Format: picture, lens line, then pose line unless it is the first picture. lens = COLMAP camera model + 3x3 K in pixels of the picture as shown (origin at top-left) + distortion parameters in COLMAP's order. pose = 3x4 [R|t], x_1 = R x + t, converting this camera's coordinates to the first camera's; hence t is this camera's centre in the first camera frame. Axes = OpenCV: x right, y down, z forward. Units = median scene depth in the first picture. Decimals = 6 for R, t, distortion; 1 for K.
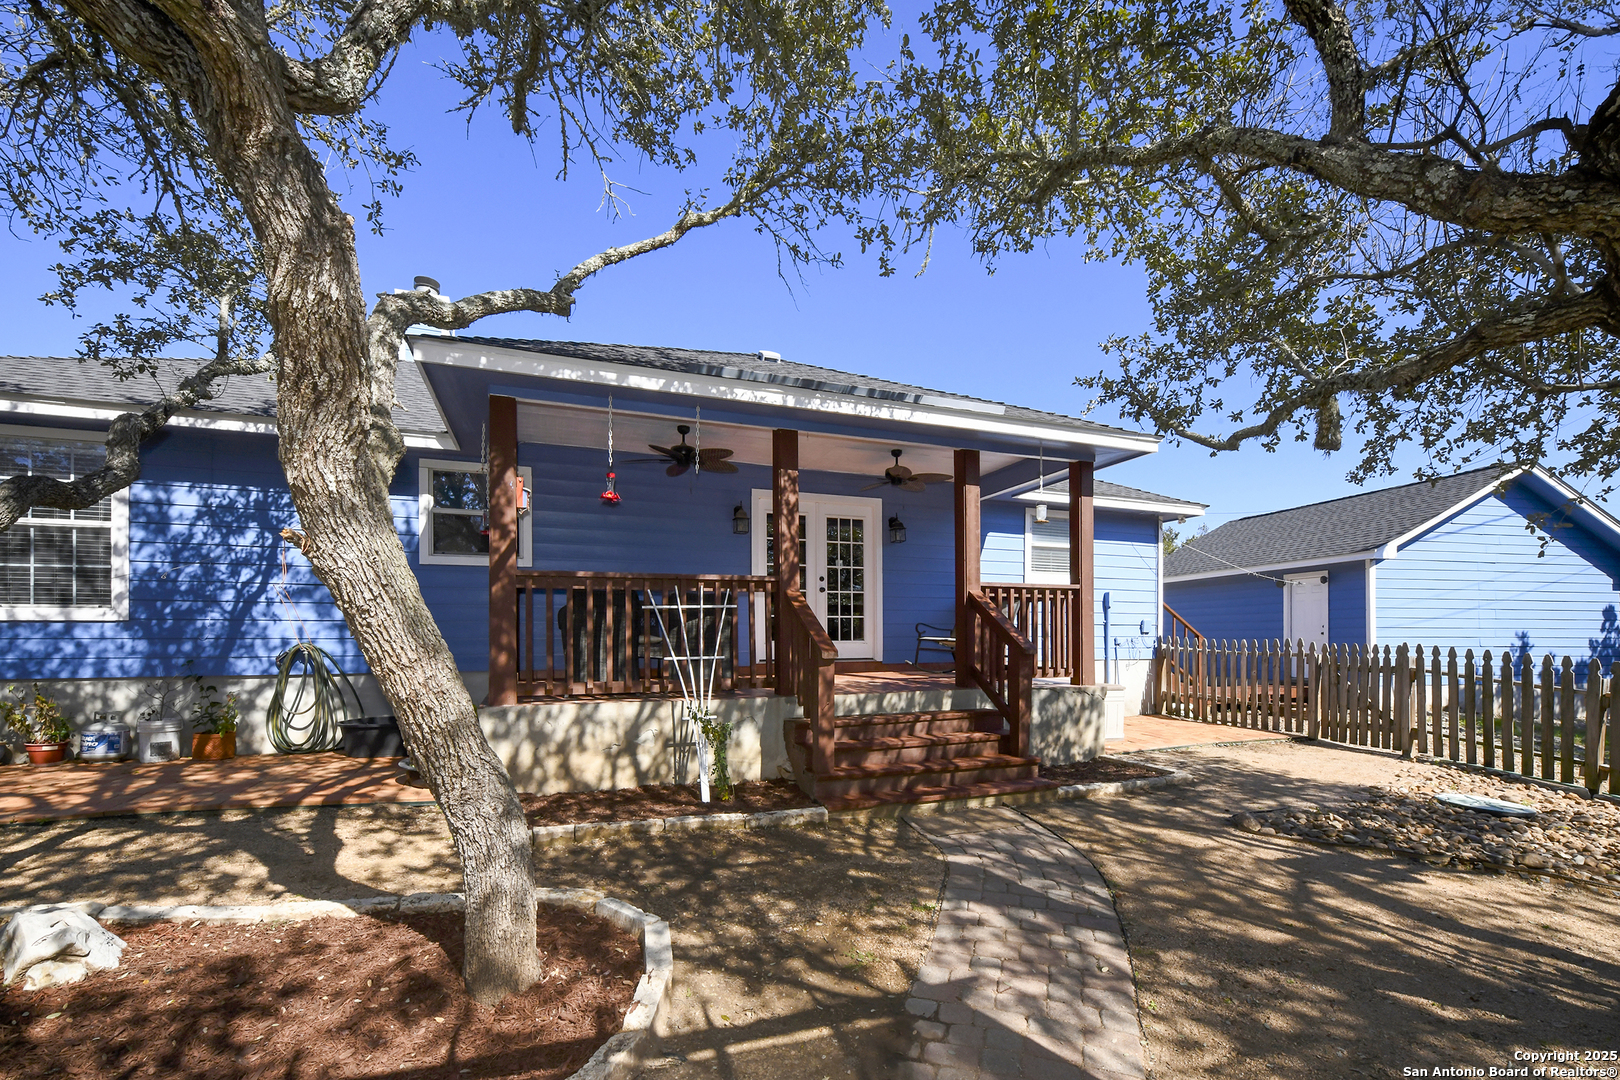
lens RADIAL K [[651.2, 0, 851.3], [0, 651.2, 636.2], [0, 0, 1]] dist [-0.002815, 0.000559]
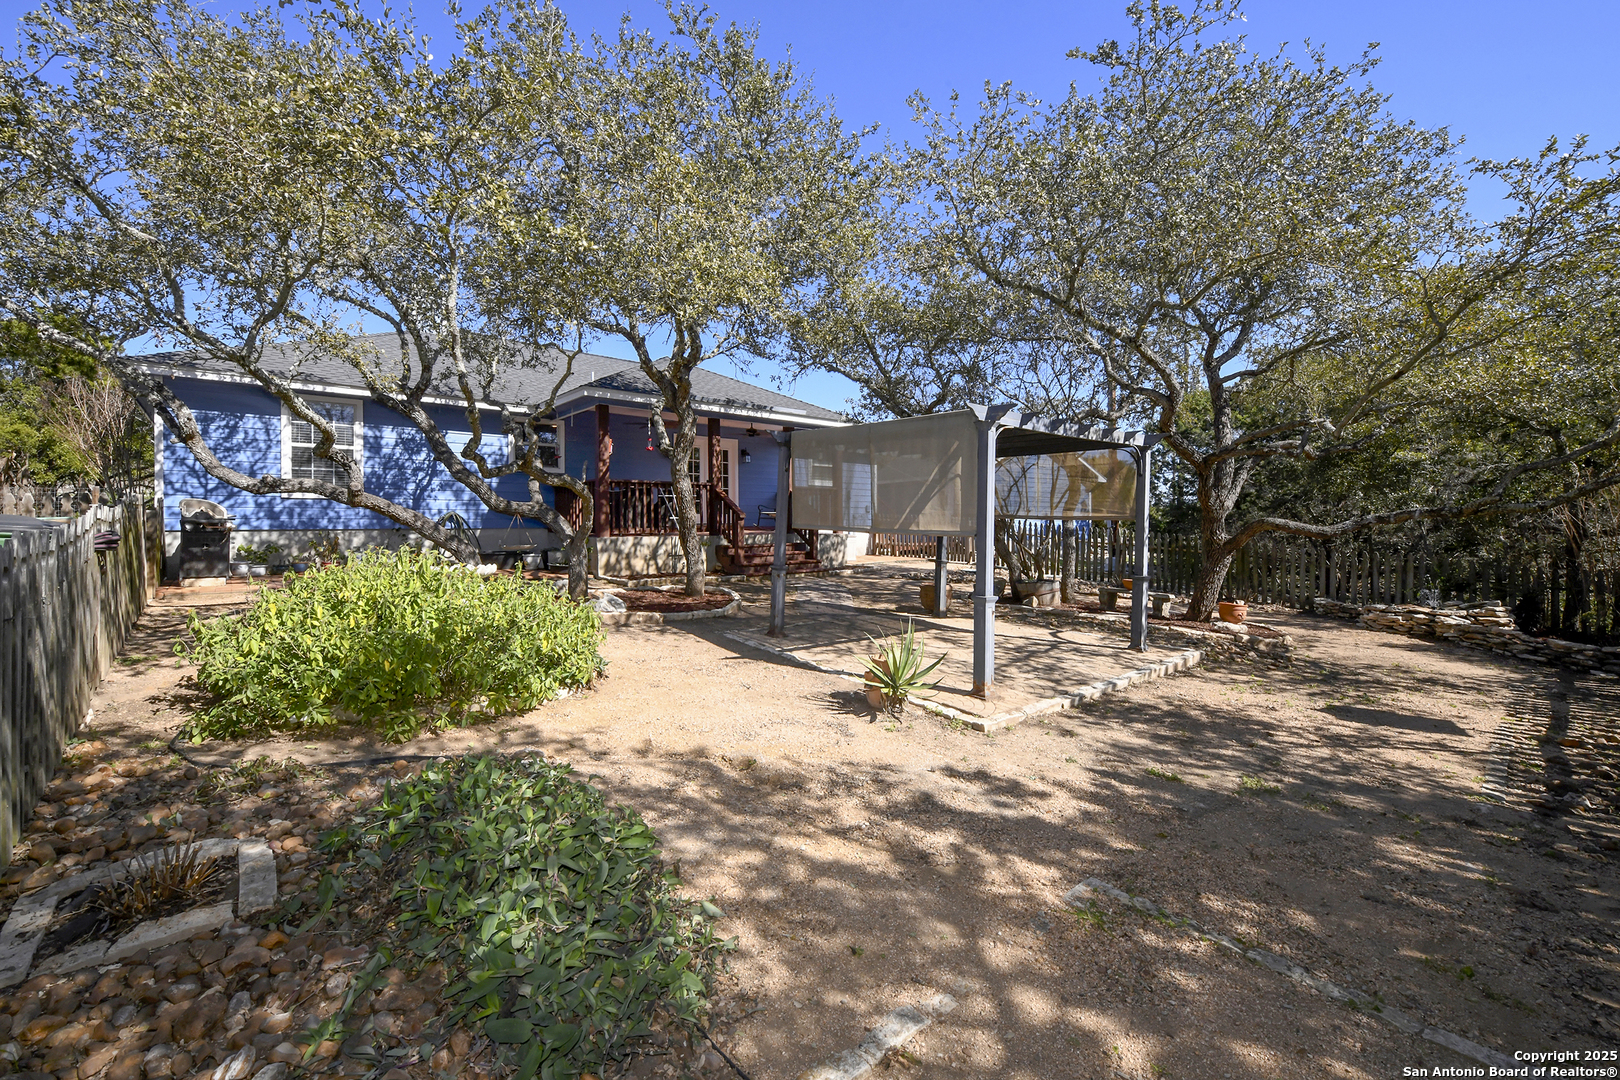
lens RADIAL K [[651.2, 0, 809.1], [0, 651.2, 529.5], [0, 0, 1]] dist [-0.002815, 0.000559]
pose [[0.954934, -0.002174, 0.296810, -0.443331], [0.000173, 0.999977, 0.006766, 0.052581], [-0.296818, -0.006410, 0.954912, -1.218295]]
